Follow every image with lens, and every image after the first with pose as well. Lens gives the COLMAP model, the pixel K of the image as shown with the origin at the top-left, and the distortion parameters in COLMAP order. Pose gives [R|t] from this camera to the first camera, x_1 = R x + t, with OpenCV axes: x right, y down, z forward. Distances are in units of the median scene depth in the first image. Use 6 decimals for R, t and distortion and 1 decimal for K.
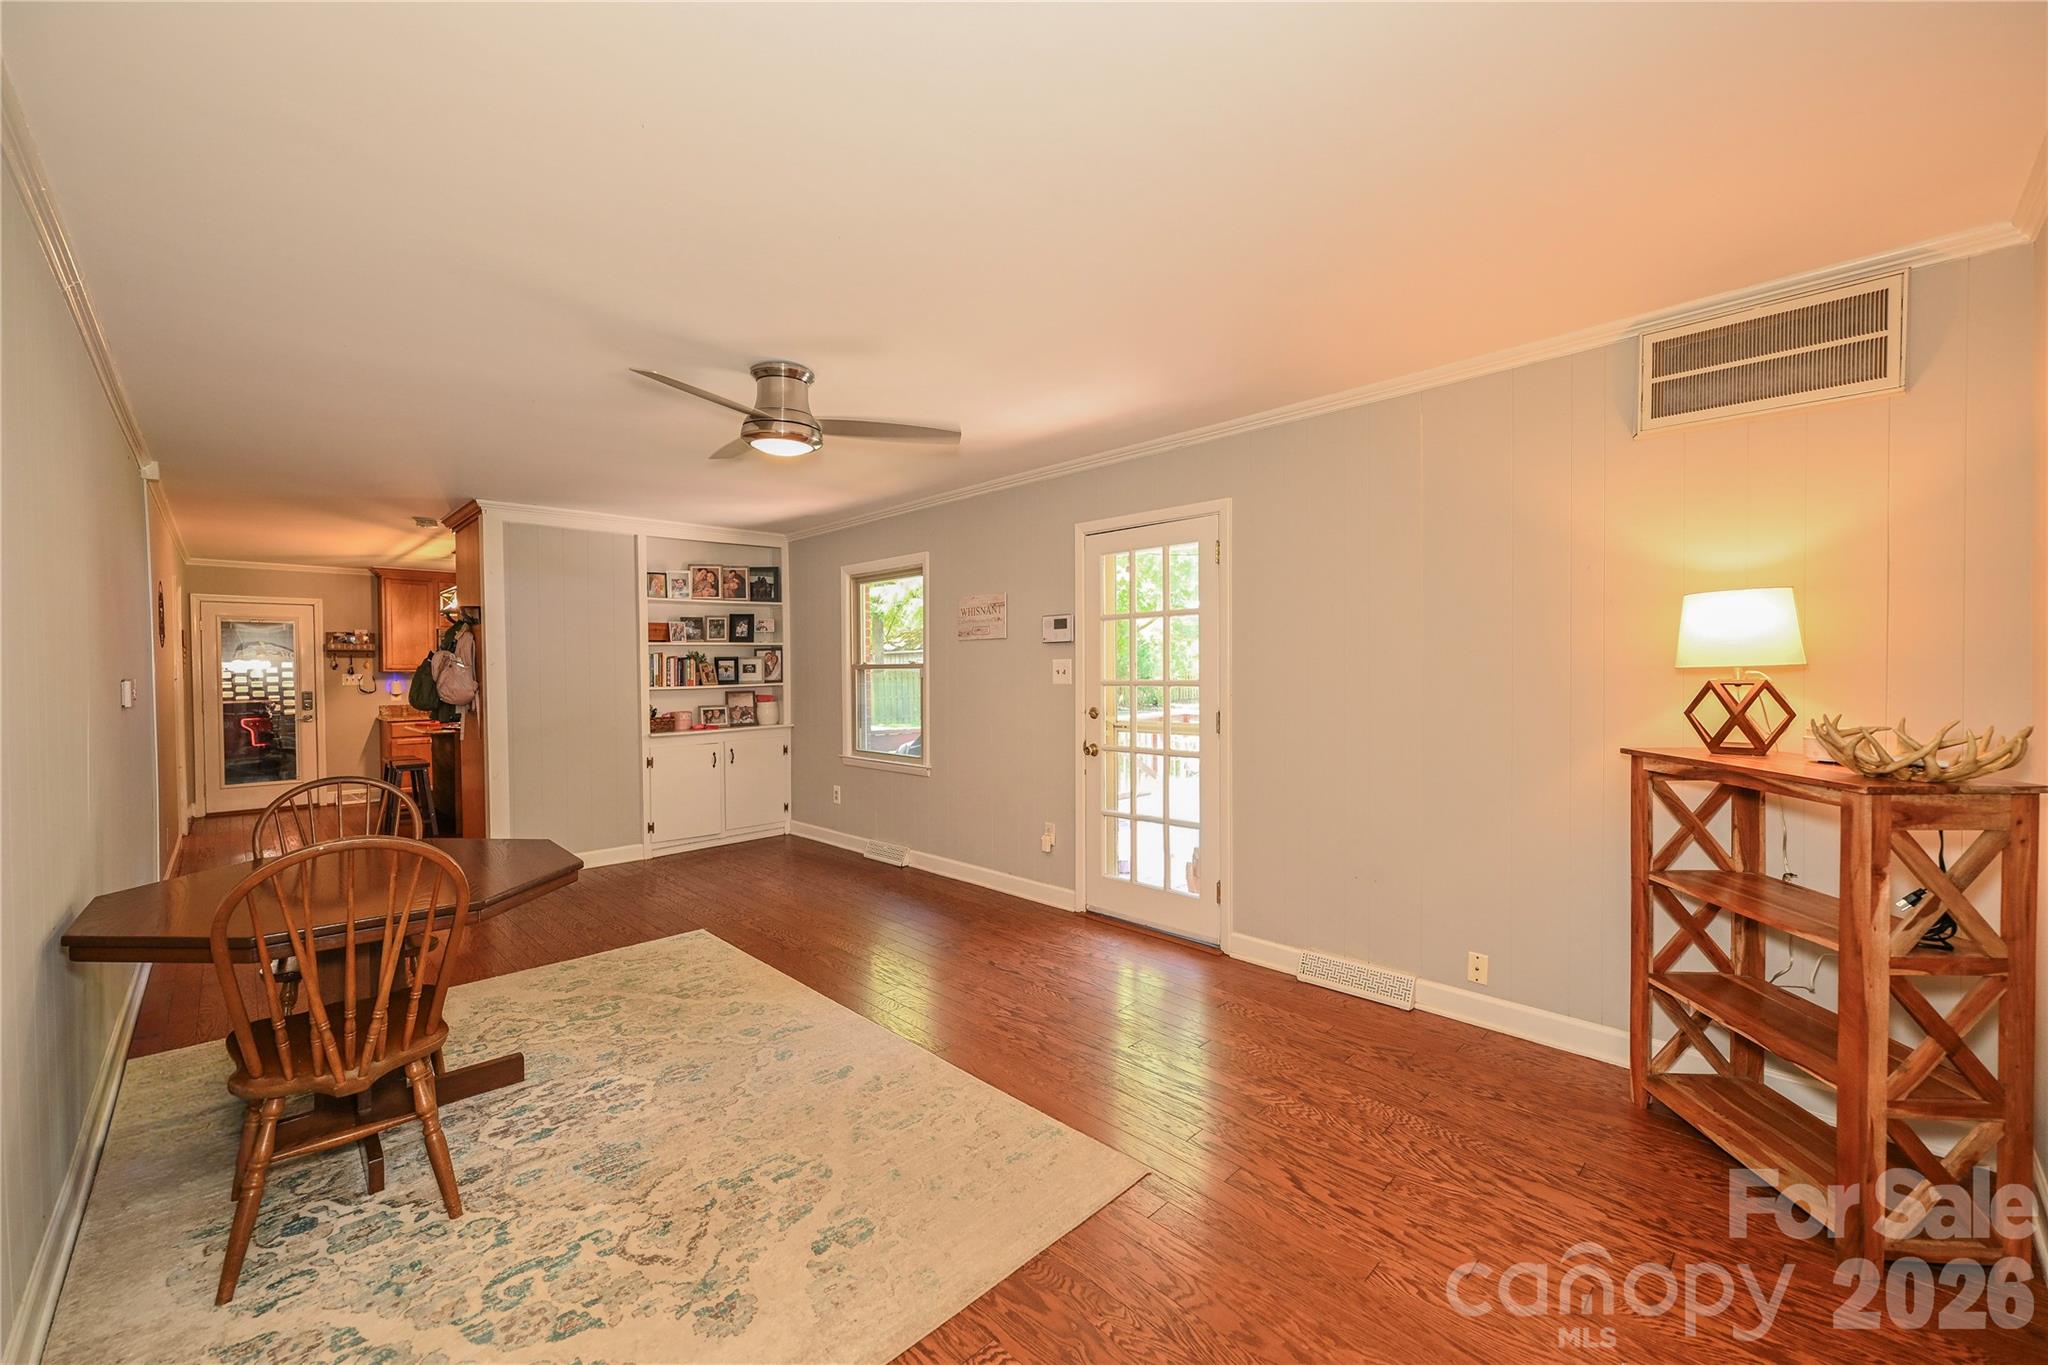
lens RADIAL K [[803.6, 0, 1029.7], [0, 803.6, 686.5], [0, 0, 1]] dist [-0.002238, -0.000146]
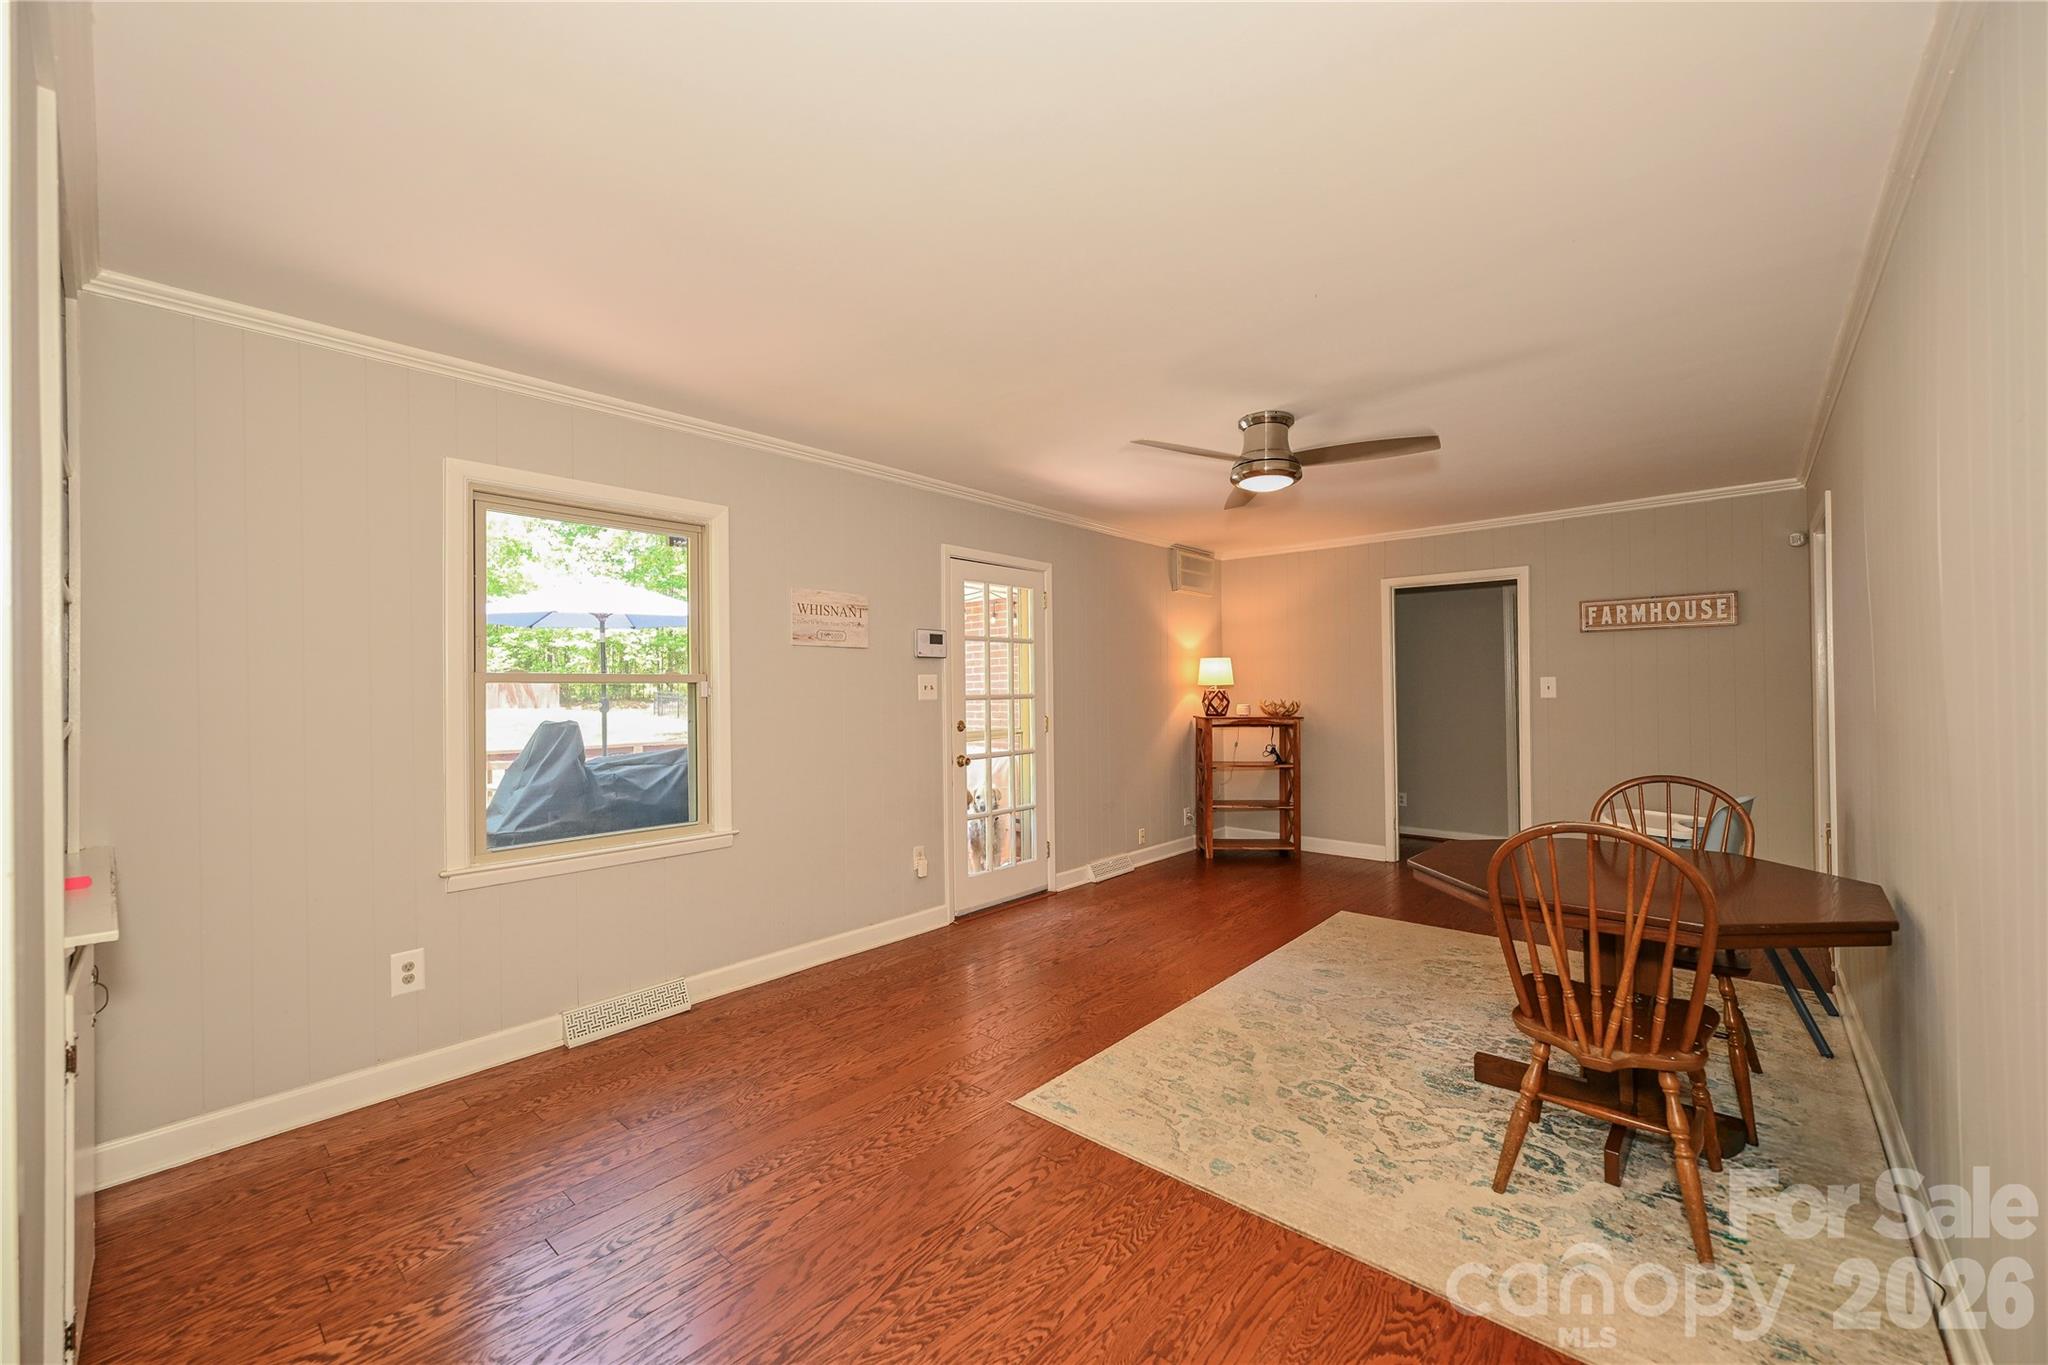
lens RADIAL K [[803.6, 0, 1009.9], [0, 803.6, 679.9], [0, 0, 1]] dist [-0.002238, -0.000146]
pose [[-0.057451, 0.017878, 0.998188, -1.039969], [0.026260, 0.999521, -0.016391, -0.009644], [-0.998003, 0.025271, -0.057893, 1.047184]]
